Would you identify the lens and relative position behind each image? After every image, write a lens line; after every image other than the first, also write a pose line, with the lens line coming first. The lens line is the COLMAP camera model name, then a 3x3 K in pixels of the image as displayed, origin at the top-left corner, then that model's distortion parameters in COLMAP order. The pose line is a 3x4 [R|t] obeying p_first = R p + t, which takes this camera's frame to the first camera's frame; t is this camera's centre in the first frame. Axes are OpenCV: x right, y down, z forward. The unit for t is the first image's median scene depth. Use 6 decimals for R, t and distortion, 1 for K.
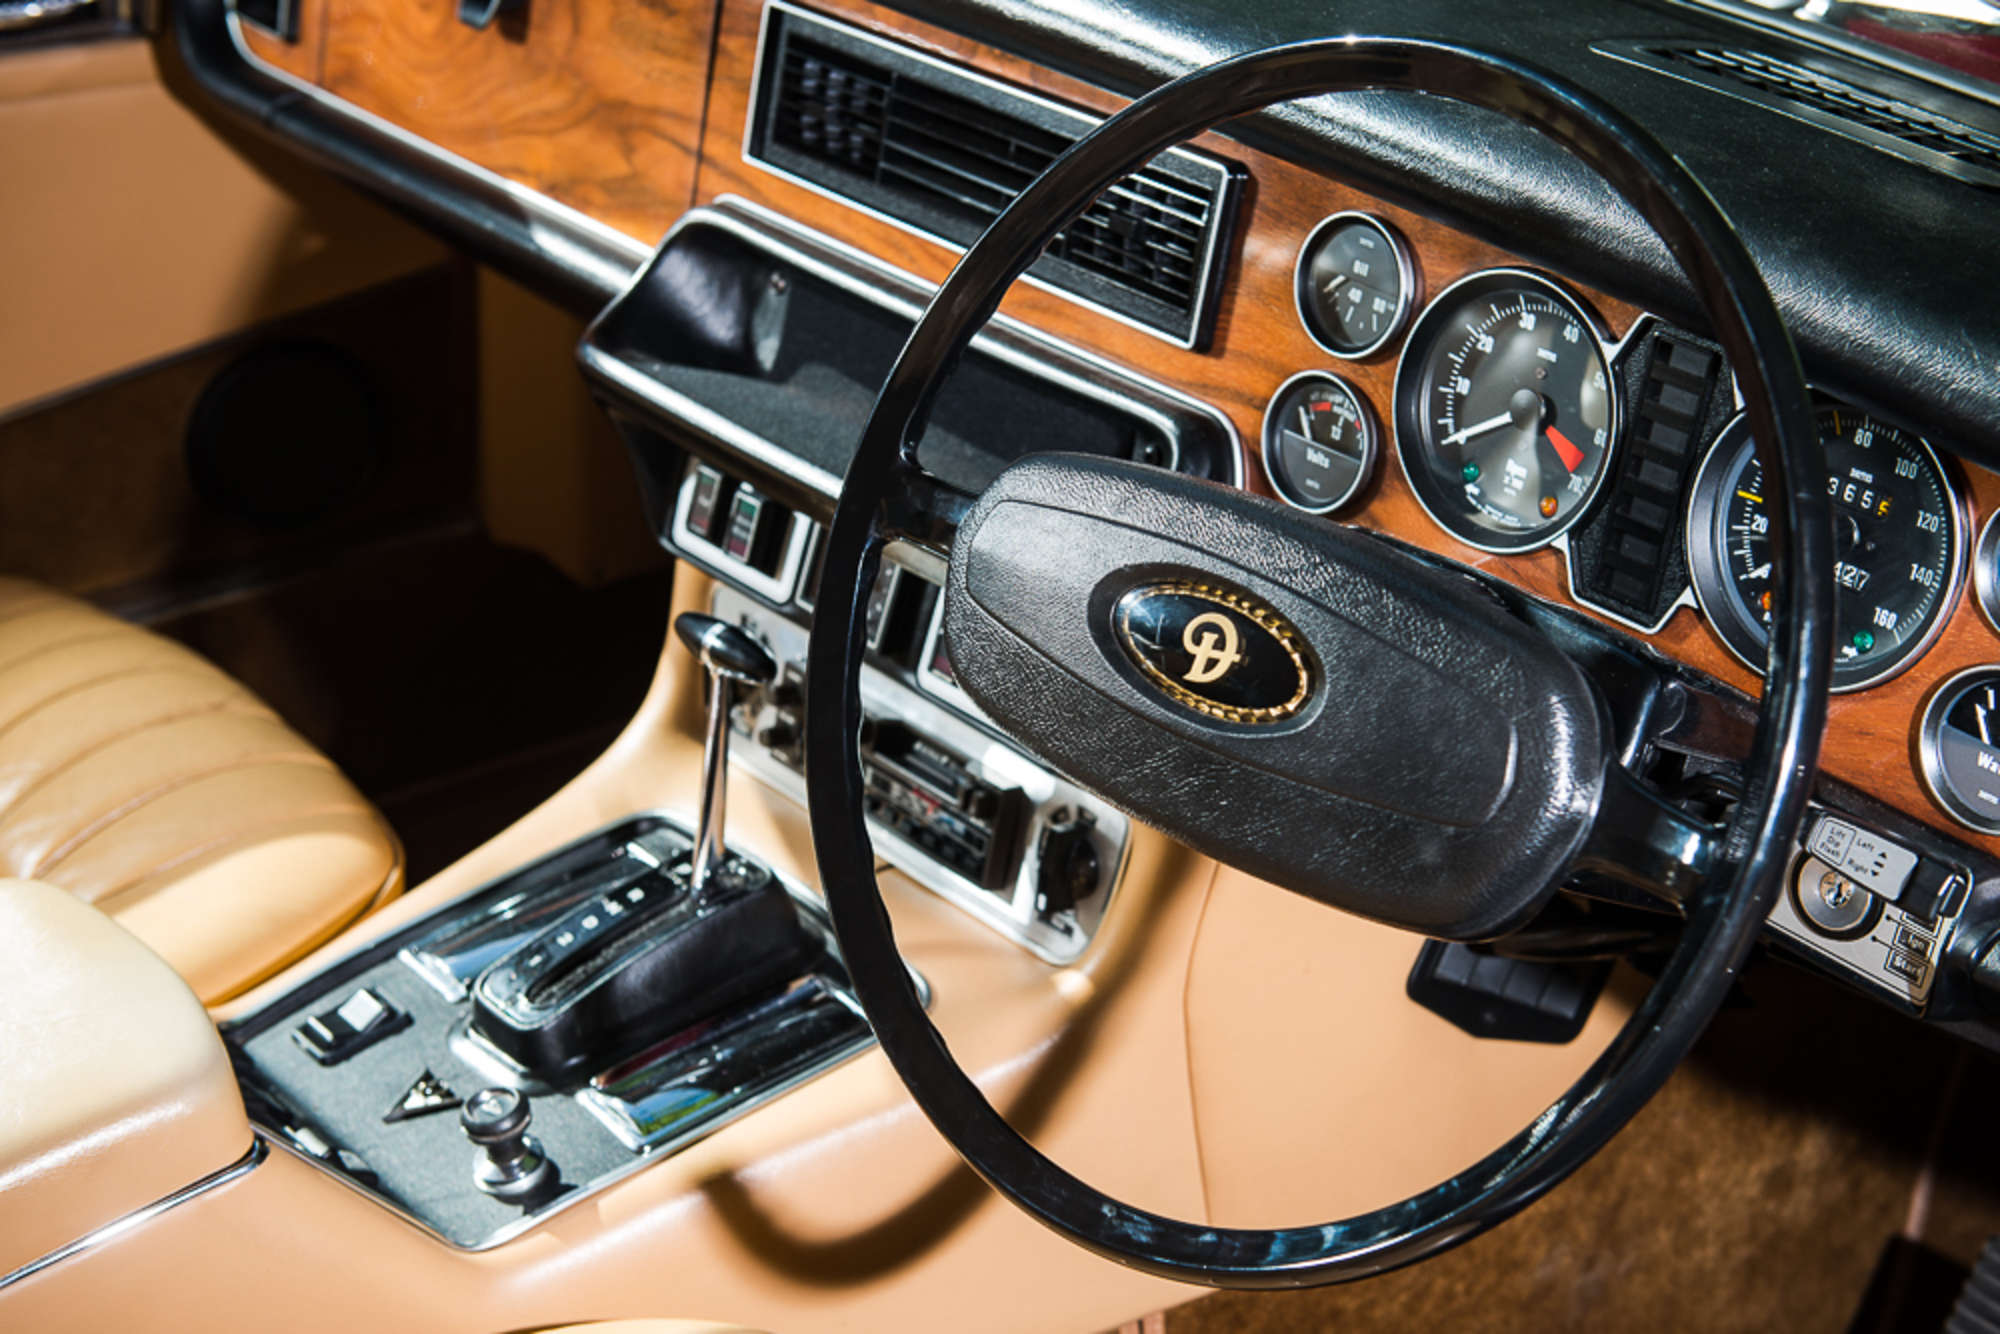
lens RADIAL K [[2809.0, 0, 1002.8], [0, 2809.0, 668.6], [0, 0, 1]] dist [0.145732, 0.000000]
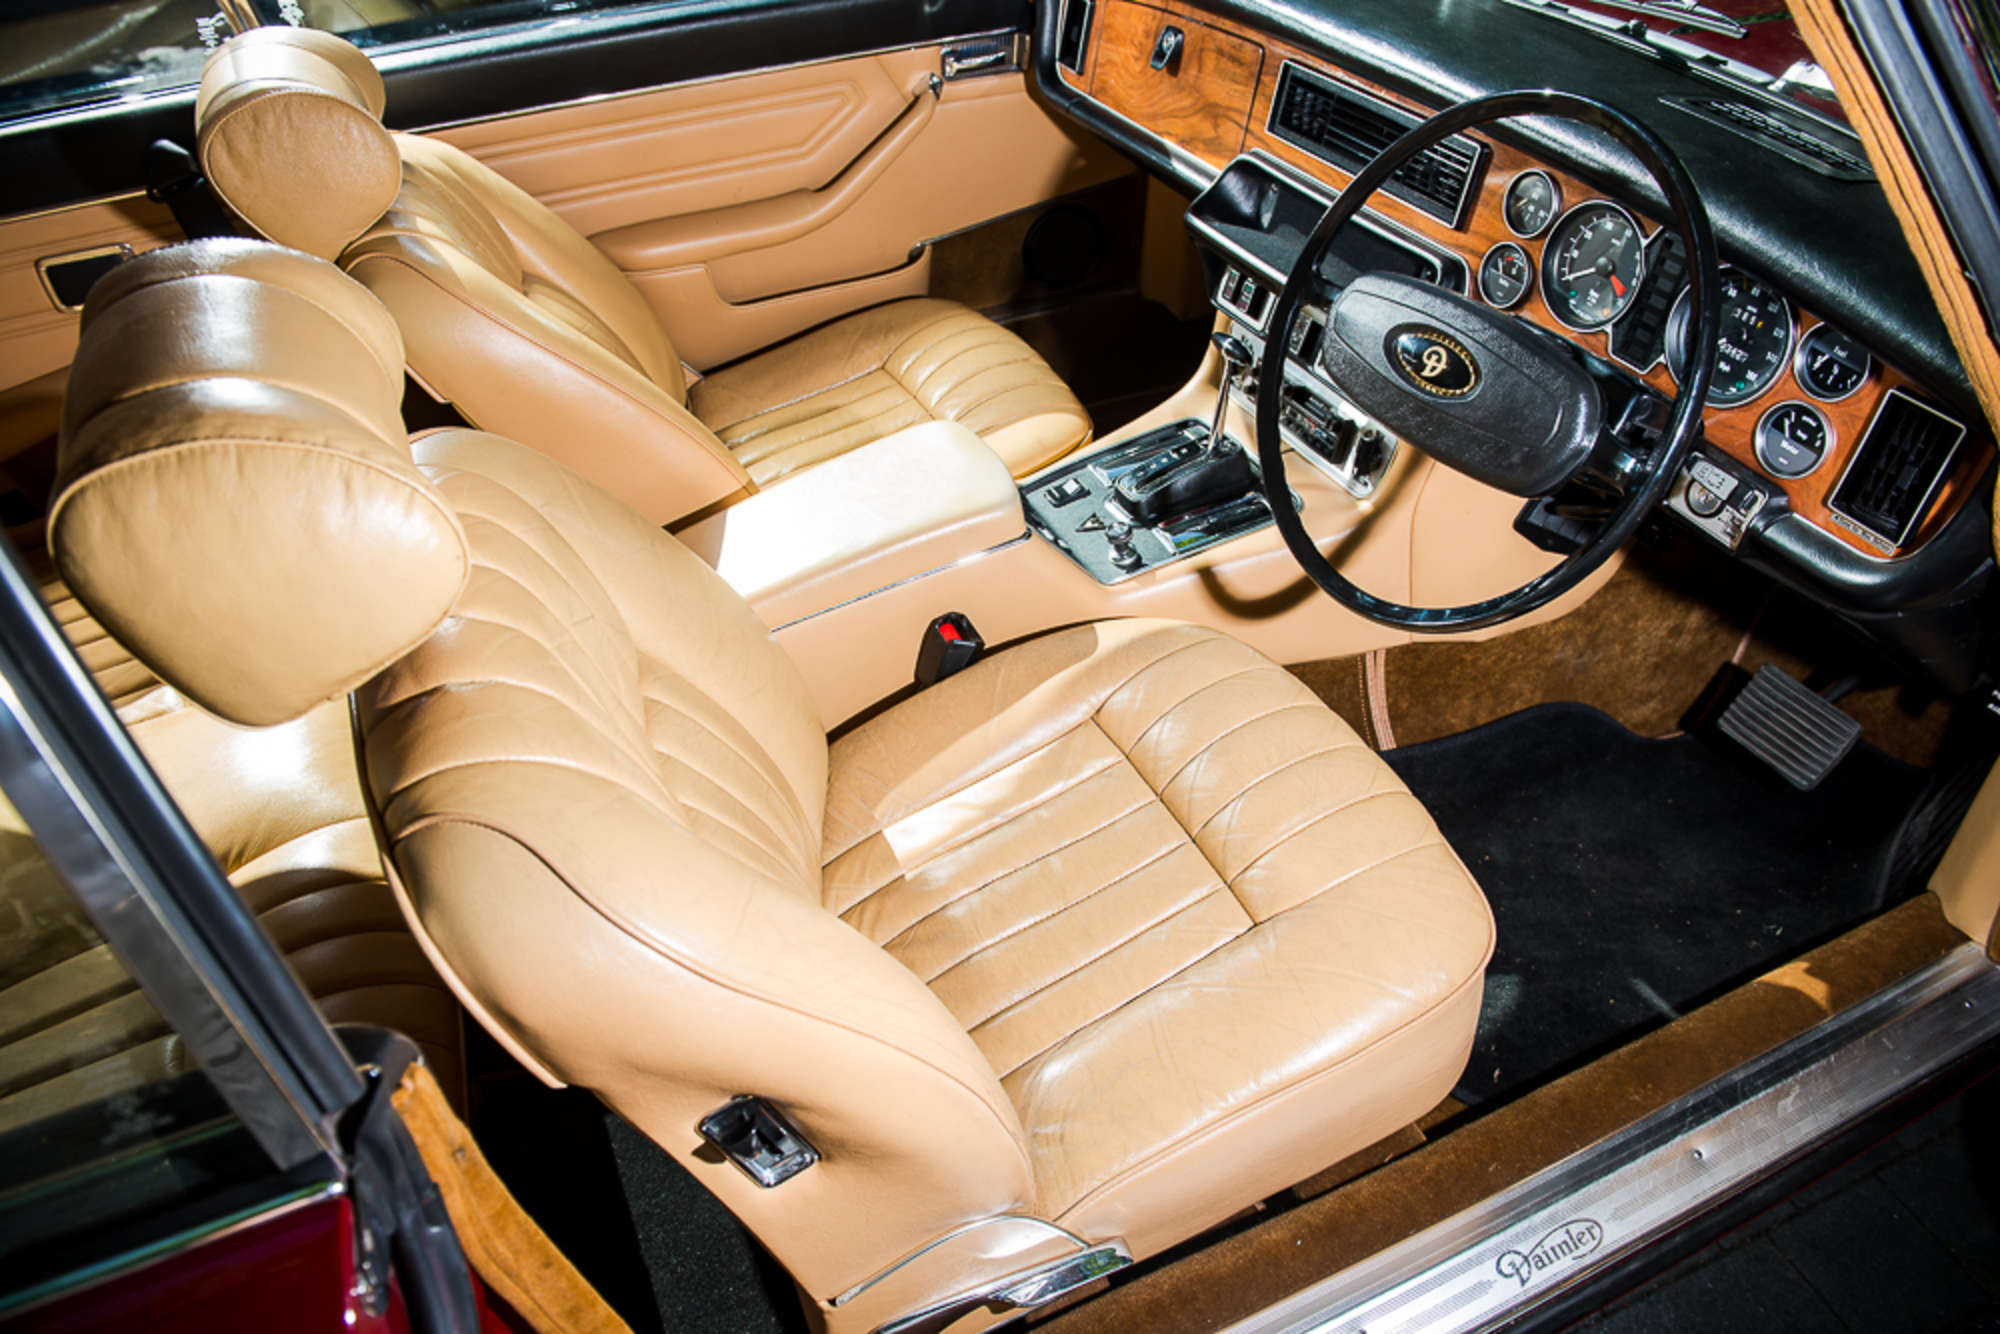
lens RADIAL K [[1344.4, 0, 997.5], [0, 1344.4, 673.4], [0, 0, 1]] dist [-0.051664, -0.000540]
pose [[0.954706, 0.136882, -0.264197, 0.047013], [-0.076078, 0.970685, 0.227999, 0.016074], [0.287661, -0.197573, 0.937132, -0.158956]]
